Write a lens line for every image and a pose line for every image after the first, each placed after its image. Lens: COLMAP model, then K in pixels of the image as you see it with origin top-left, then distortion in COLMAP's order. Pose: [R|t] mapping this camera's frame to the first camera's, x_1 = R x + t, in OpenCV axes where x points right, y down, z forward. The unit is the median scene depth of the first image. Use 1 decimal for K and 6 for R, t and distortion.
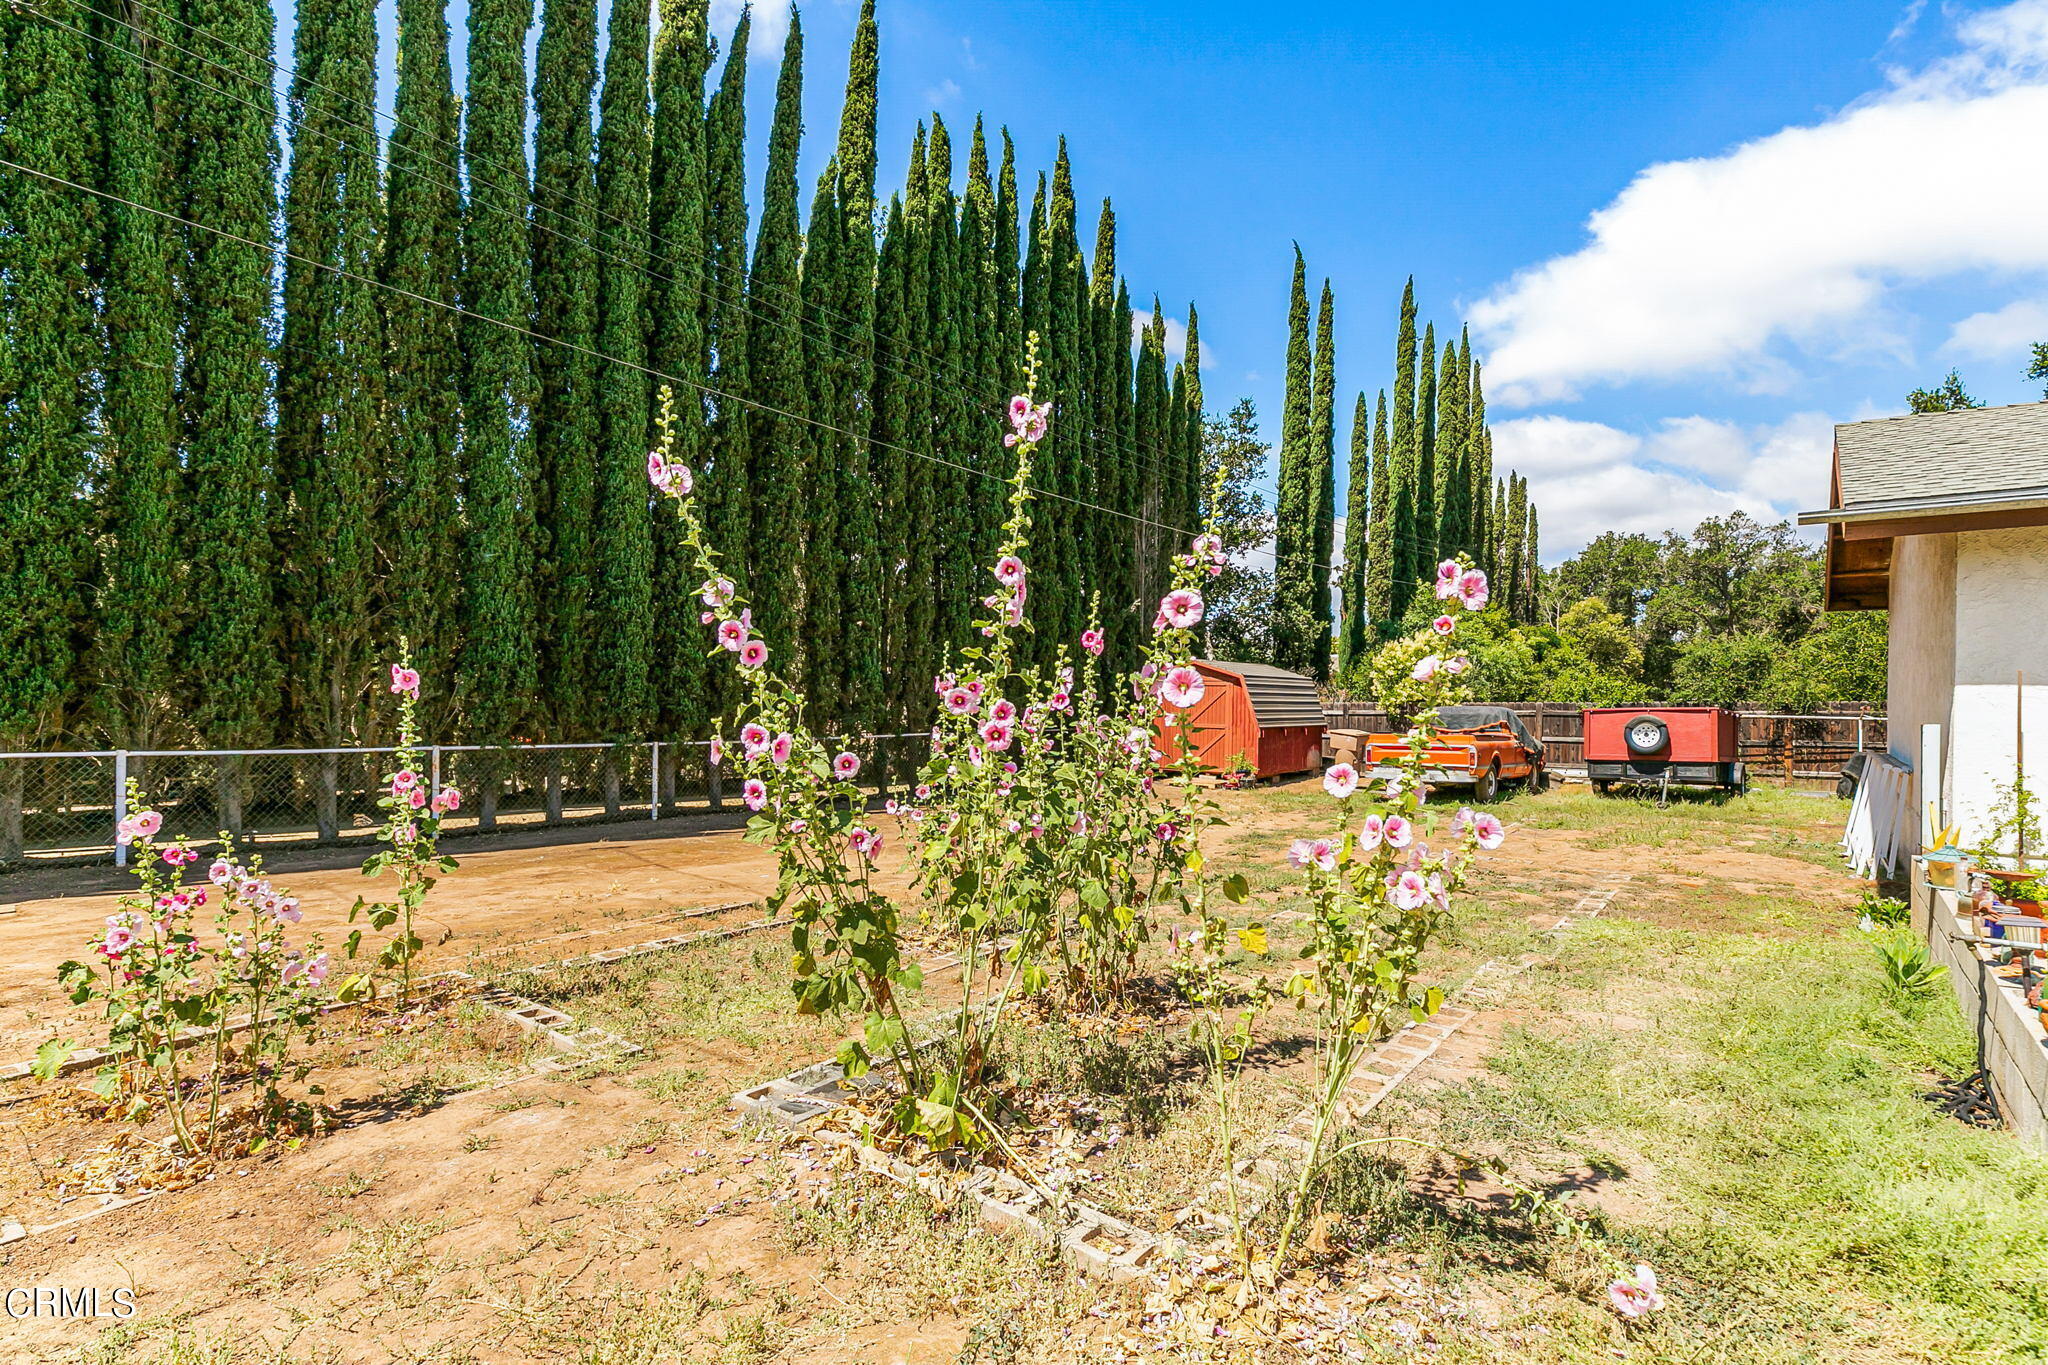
lens RADIAL K [[1064.4, 0, 1024.0], [0, 1064.4, 682.5], [0, 0, 1]] dist [-0.000098, -0.000012]
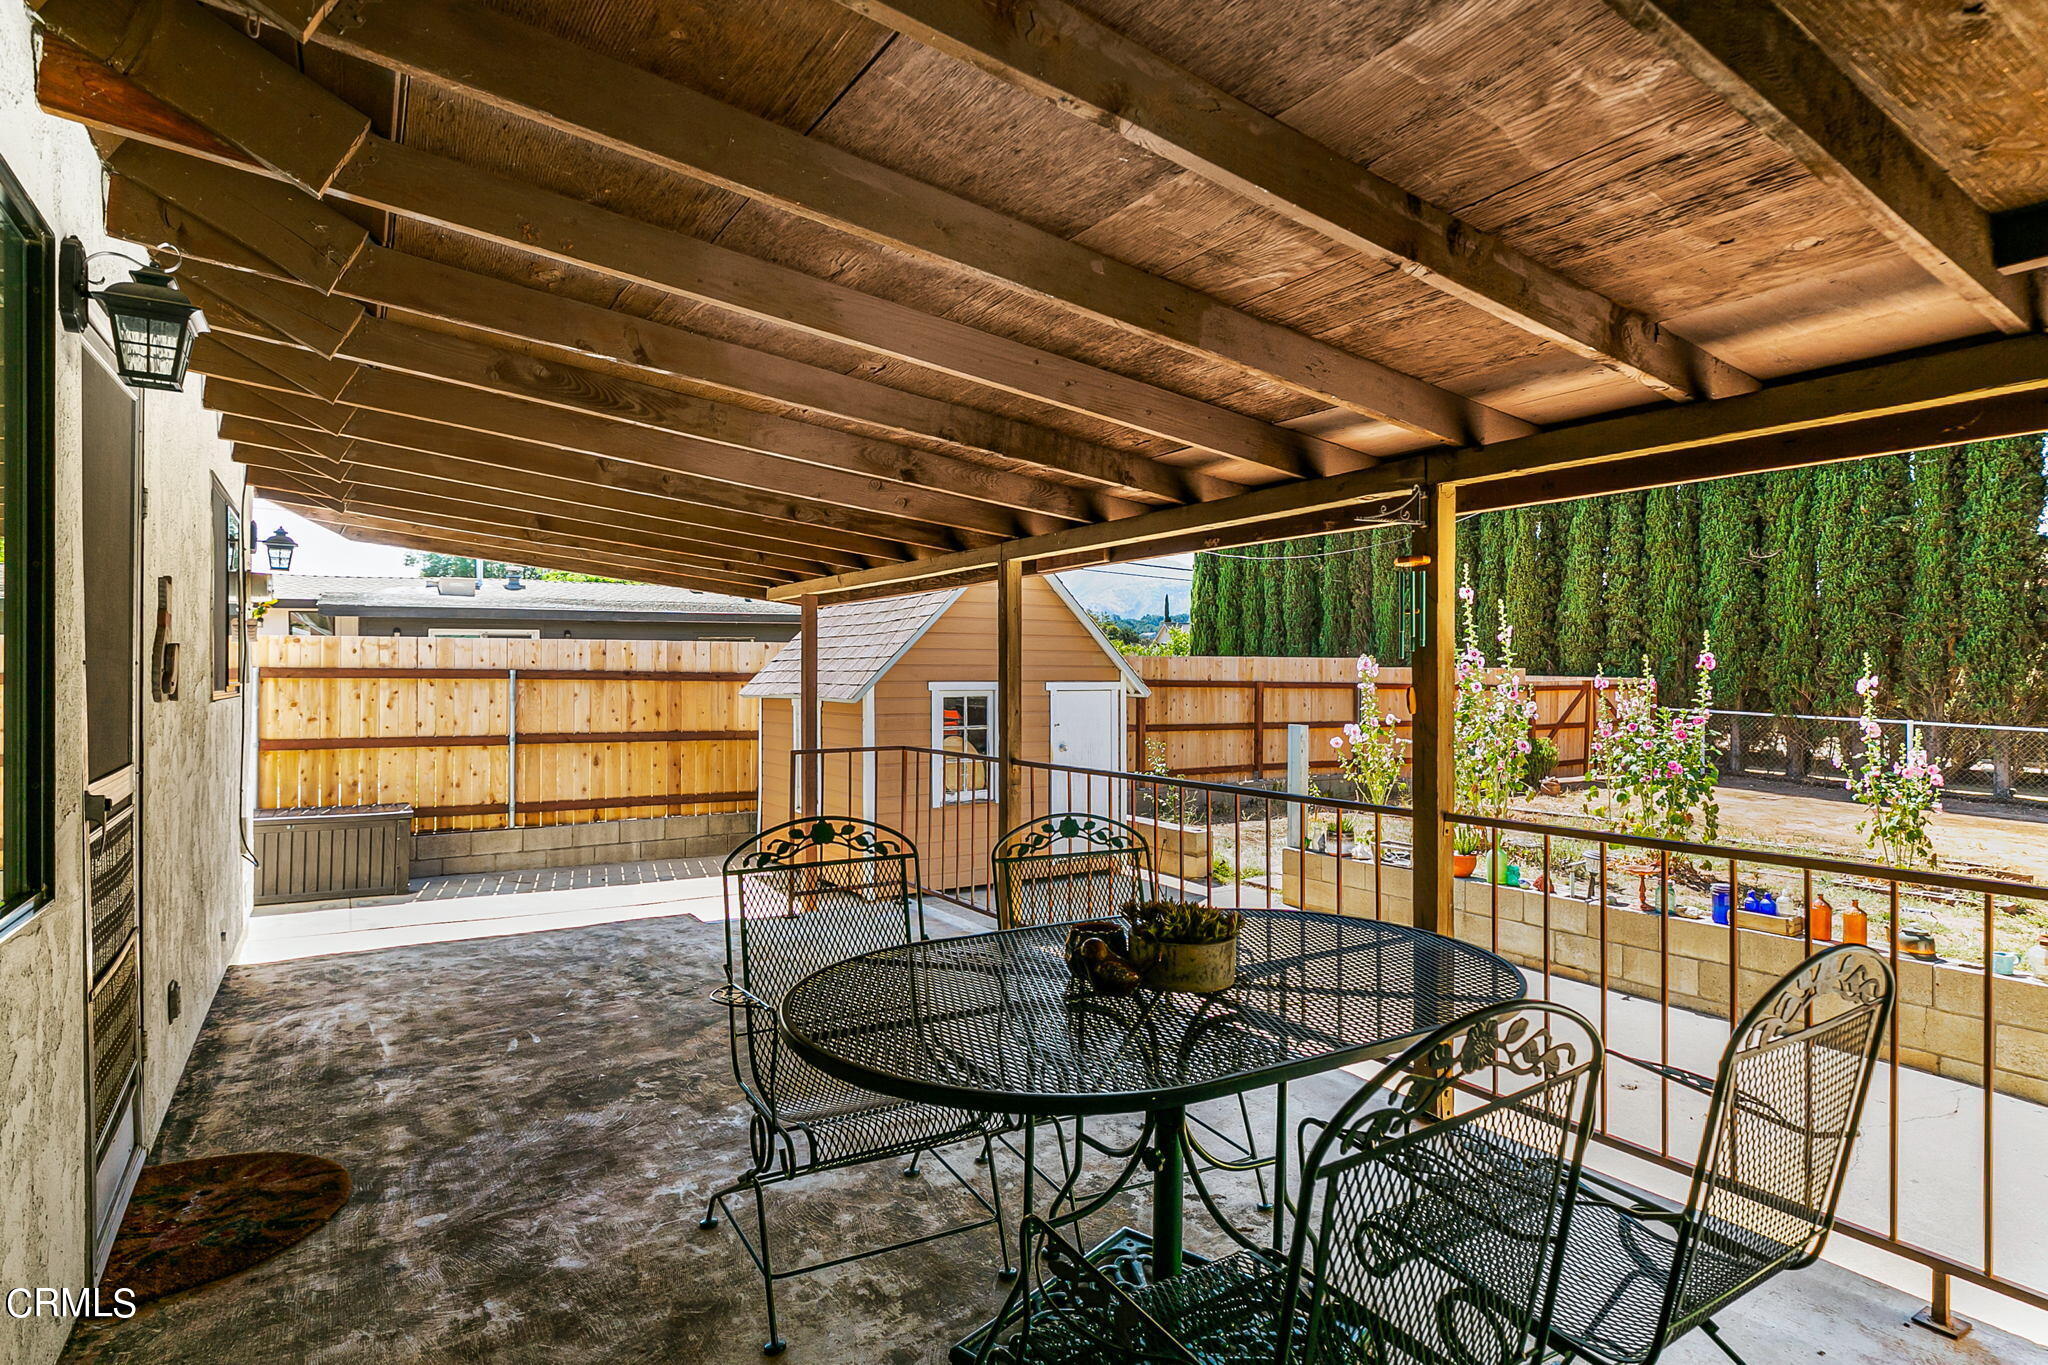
lens RADIAL K [[1064.4, 0, 1024.0], [0, 1064.4, 682.5], [0, 0, 1]] dist [-0.000098, -0.000012]
pose [[-0.345325, 0.003641, -0.938476, 0.962750], [-0.000652, 0.999991, 0.004120, 0.004524], [0.938483, 0.002035, -0.345320, 0.317154]]
